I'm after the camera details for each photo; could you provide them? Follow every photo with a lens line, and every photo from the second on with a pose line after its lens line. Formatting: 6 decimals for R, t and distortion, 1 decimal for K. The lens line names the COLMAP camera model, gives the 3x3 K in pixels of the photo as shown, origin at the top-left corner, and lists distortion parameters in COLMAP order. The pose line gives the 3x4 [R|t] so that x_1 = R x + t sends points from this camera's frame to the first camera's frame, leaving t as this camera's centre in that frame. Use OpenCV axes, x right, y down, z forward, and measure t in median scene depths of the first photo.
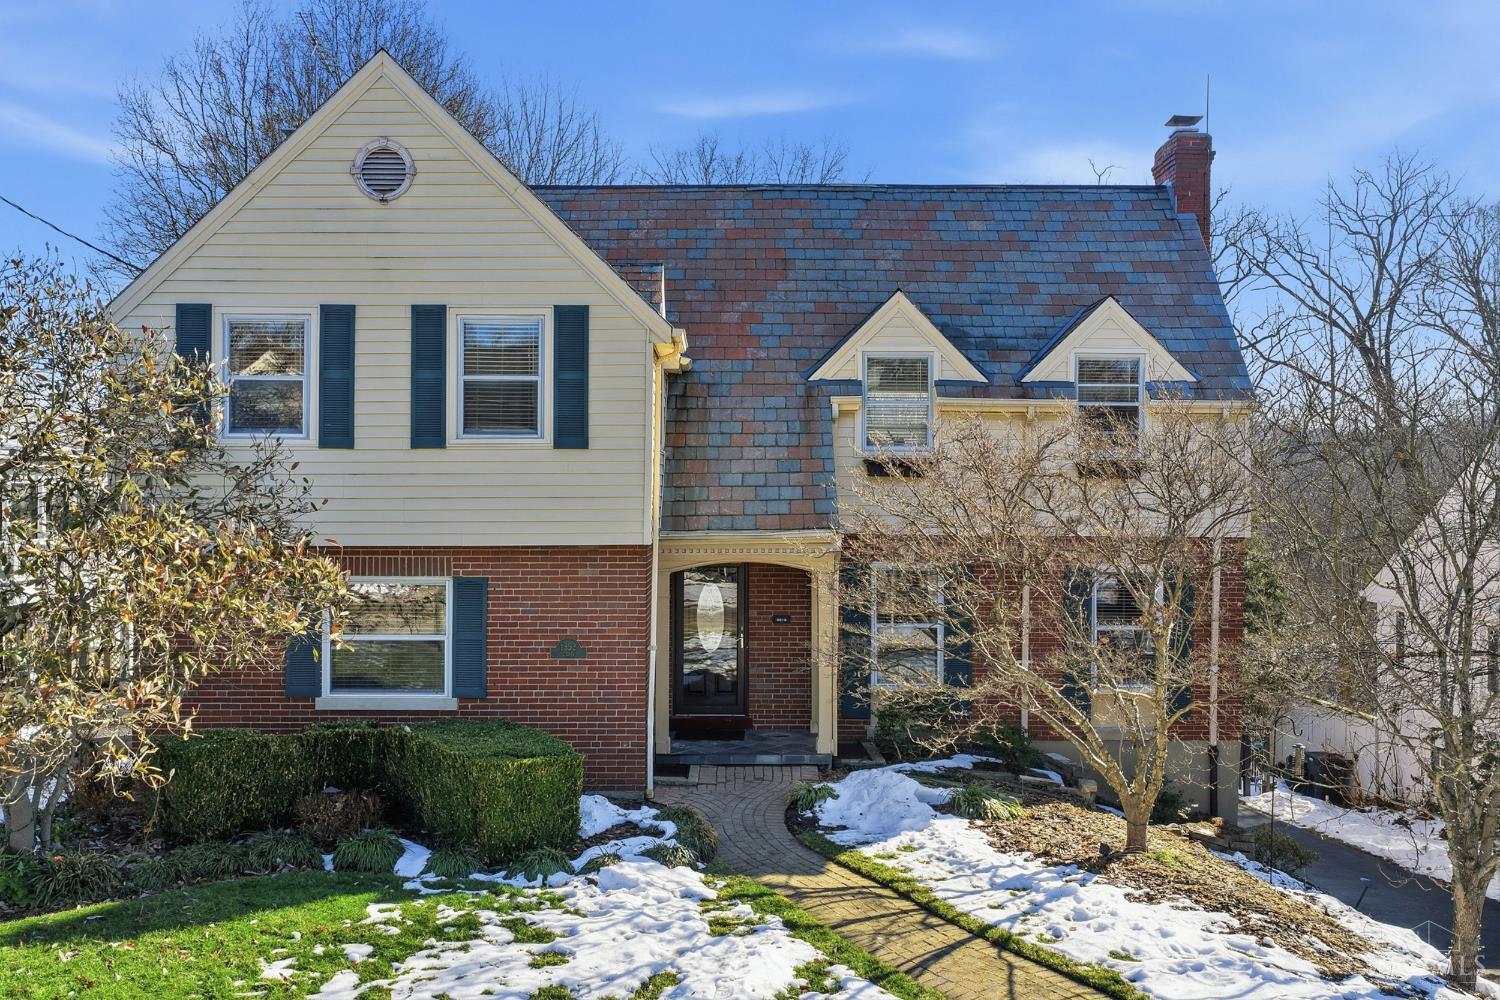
lens RADIAL K [[1246.7, 0, 750.0], [0, 1246.7, 500.0], [0, 0, 1]] dist [0.005781, 0.001991]
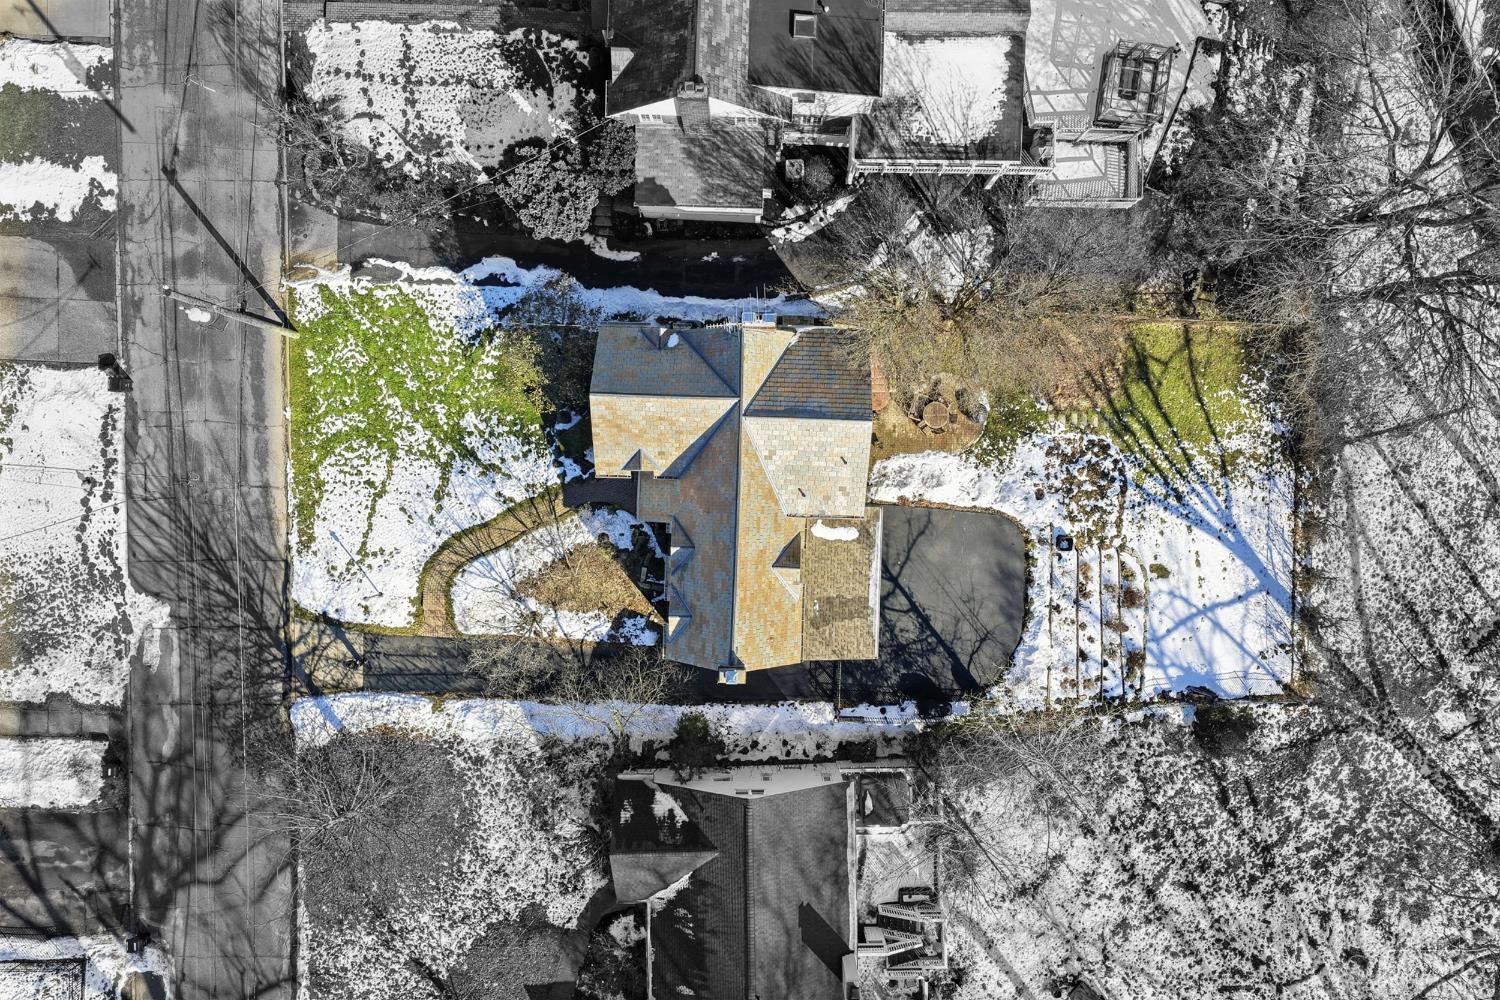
lens RADIAL K [[1246.7, 0, 750.0], [0, 1246.7, 500.0], [0, 0, 1]] dist [0.005781, 0.001991]
pose [[-0.043686, 0.999045, 0.000396, -0.003047], [-0.001268, -0.000452, 0.999999, -3.853207], [0.999045, 0.043685, 0.001287, 1.417782]]
